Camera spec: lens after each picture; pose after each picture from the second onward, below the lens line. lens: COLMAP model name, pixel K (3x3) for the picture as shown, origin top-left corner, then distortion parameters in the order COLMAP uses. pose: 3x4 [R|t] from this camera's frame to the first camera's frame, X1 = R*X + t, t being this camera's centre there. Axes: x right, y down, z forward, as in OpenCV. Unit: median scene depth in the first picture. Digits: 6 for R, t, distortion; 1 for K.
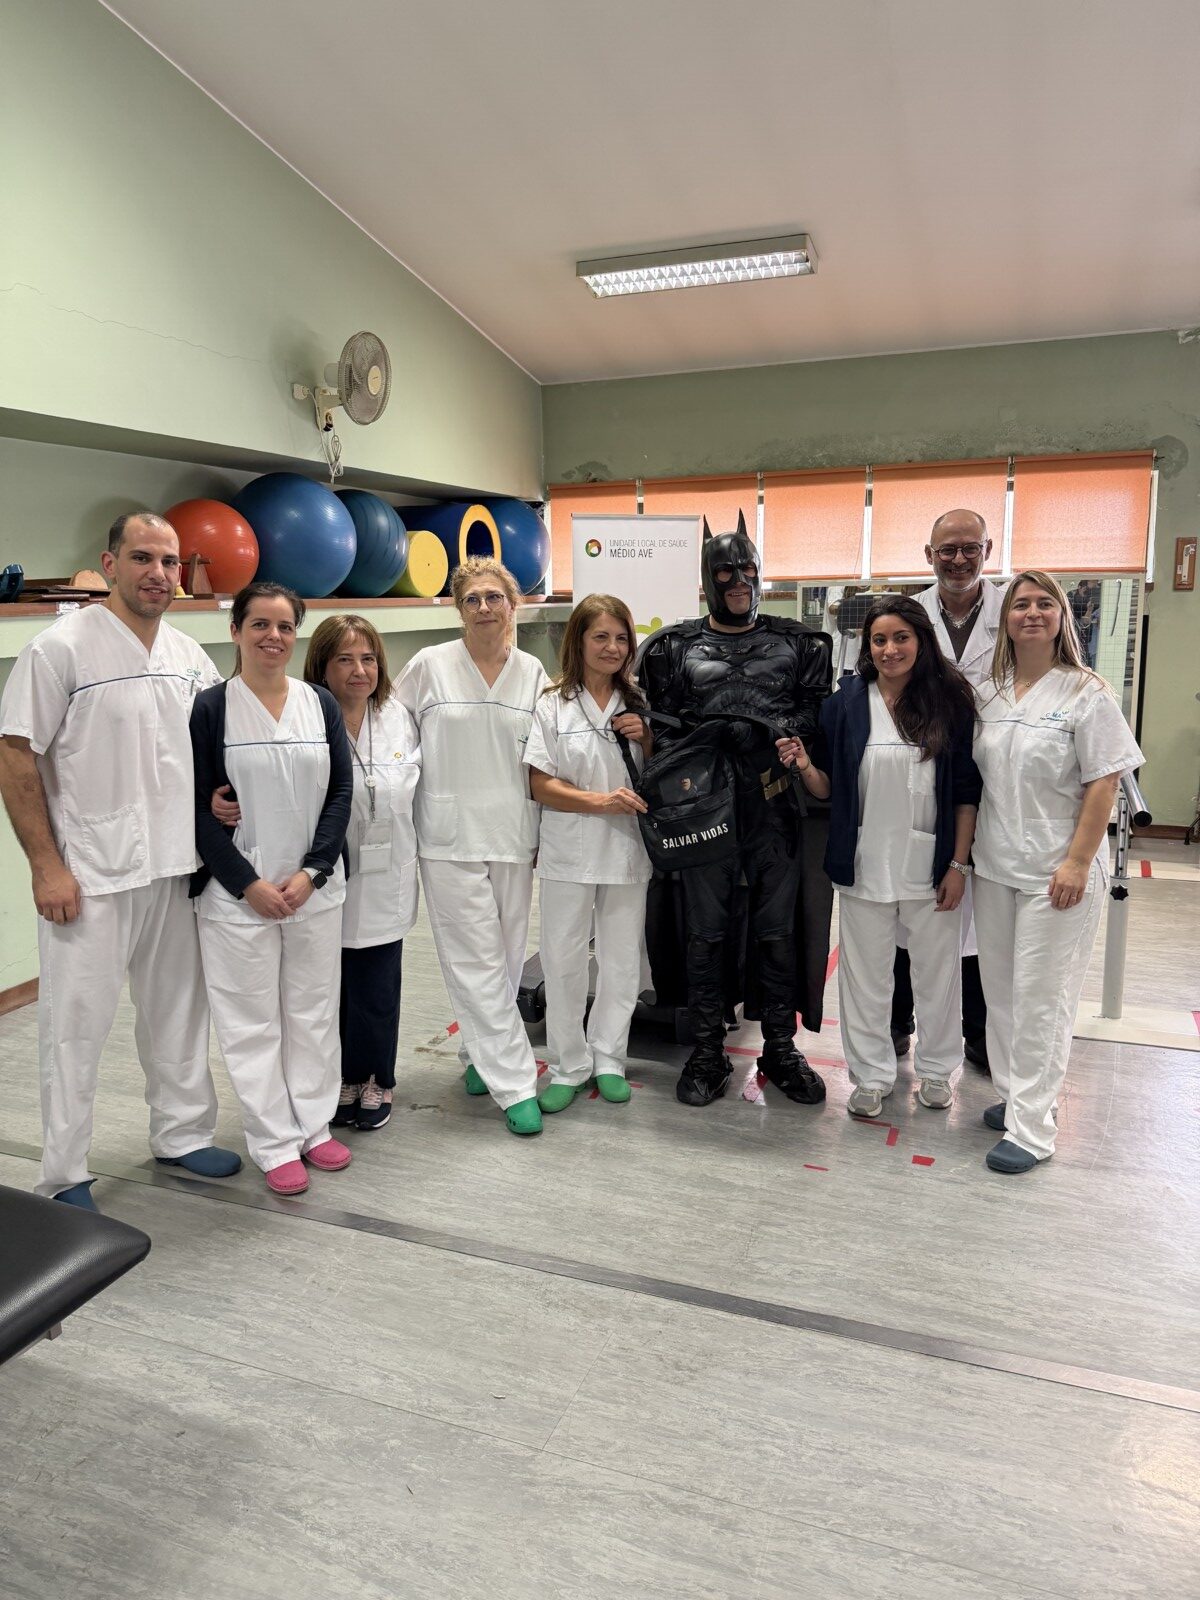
lens RADIAL K [[1140.0, 0, 603.0], [0, 1140.0, 805.1], [0, 0, 1]] dist [0.023563, -0.038956]
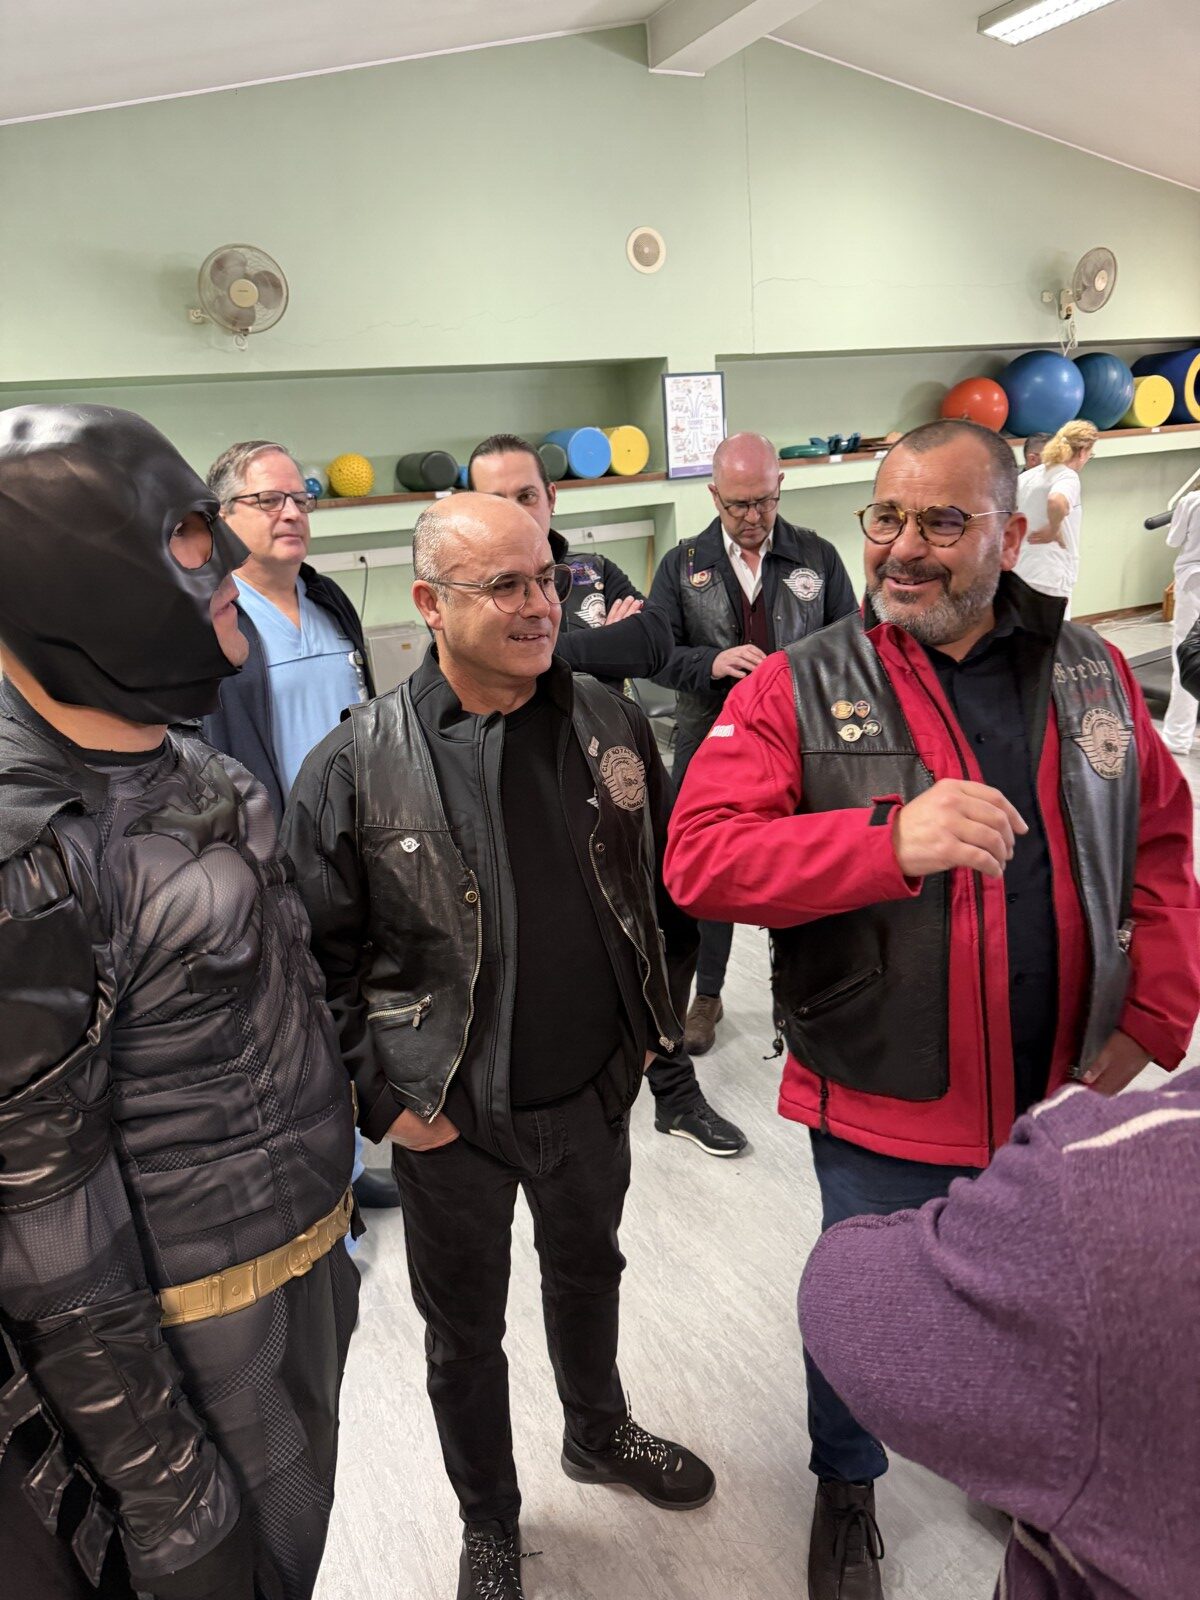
lens RADIAL K [[1140.0, 0, 611.8], [0, 1140.0, 809.6], [0, 0, 1]] dist [0.023563, -0.038956]
pose [[0.748784, 0.159280, -0.643392, 0.374547], [-0.056355, 0.982481, 0.177640, 0.068052], [0.660414, -0.096756, 0.744642, -0.559734]]
